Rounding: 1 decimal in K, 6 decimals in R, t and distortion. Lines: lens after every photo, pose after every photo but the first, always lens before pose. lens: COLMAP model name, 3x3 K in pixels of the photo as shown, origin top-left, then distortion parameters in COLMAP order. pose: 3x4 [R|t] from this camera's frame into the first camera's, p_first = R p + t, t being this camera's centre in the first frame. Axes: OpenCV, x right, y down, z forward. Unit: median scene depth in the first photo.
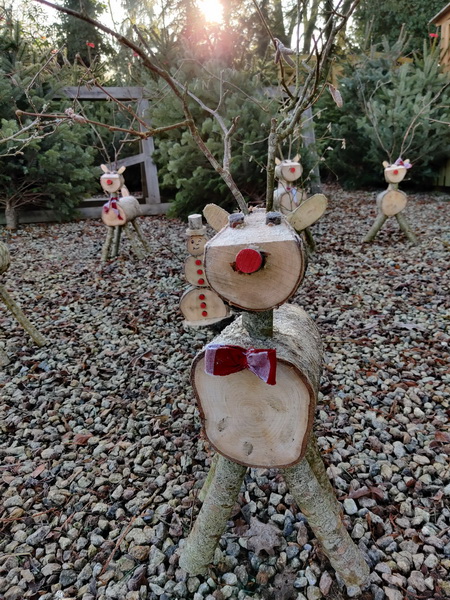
lens RADIAL K [[460.9, 0, 228.3], [0, 460.9, 307.6], [0, 0, 1]] dist [-0.001337, -0.006423]
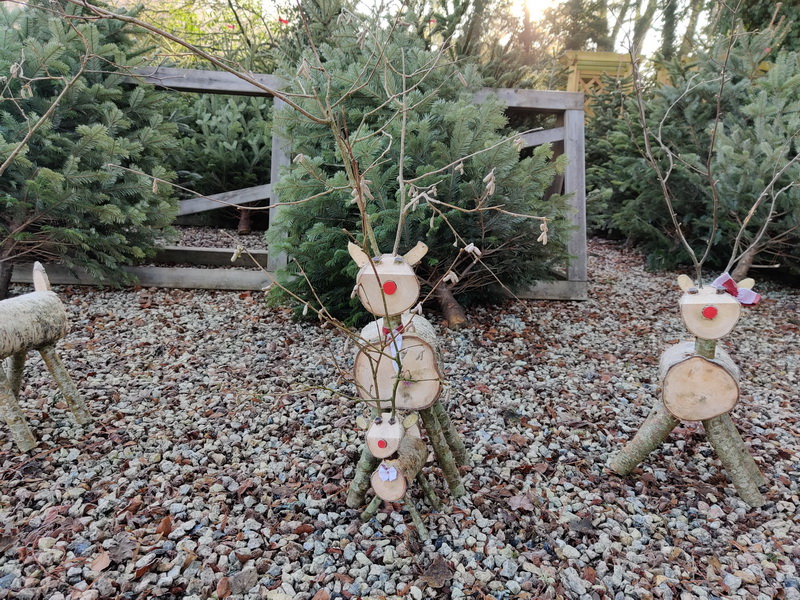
lens RADIAL K [[602.2, 0, 395.9], [0, 602.2, 303.9], [0, 0, 1]] dist [0.003239, -0.001602]
pose [[0.976107, 0.121631, -0.180060, 0.132351], [-0.141159, 0.984934, -0.099898, -0.139152], [0.165196, 0.122928, 0.978570, 0.316606]]
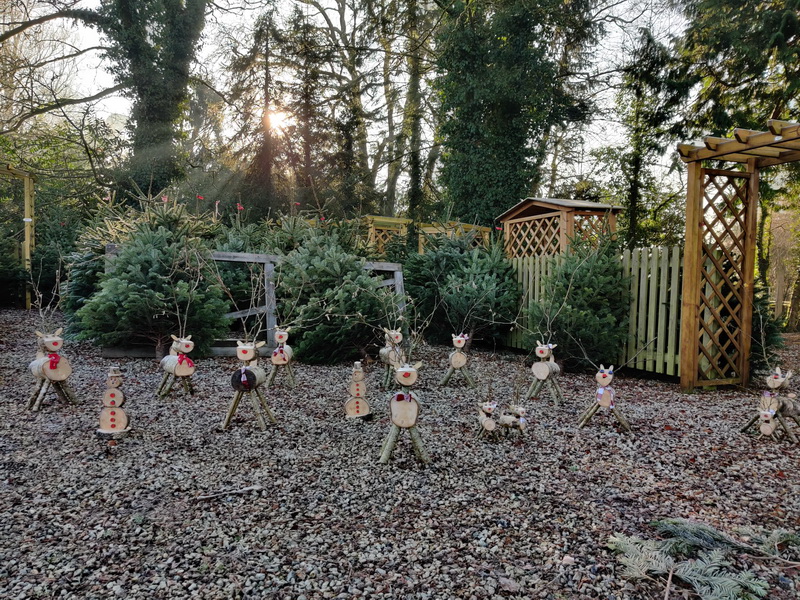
lens RADIAL K [[602.2, 0, 395.9], [0, 602.2, 303.9], [0, 0, 1]] dist [0.003239, -0.001602]
pose [[0.981065, 0.076447, 0.177952, -0.145592], [-0.021954, 0.956776, -0.289995, 0.119750], [-0.192429, 0.280597, 0.940338, -0.599350]]
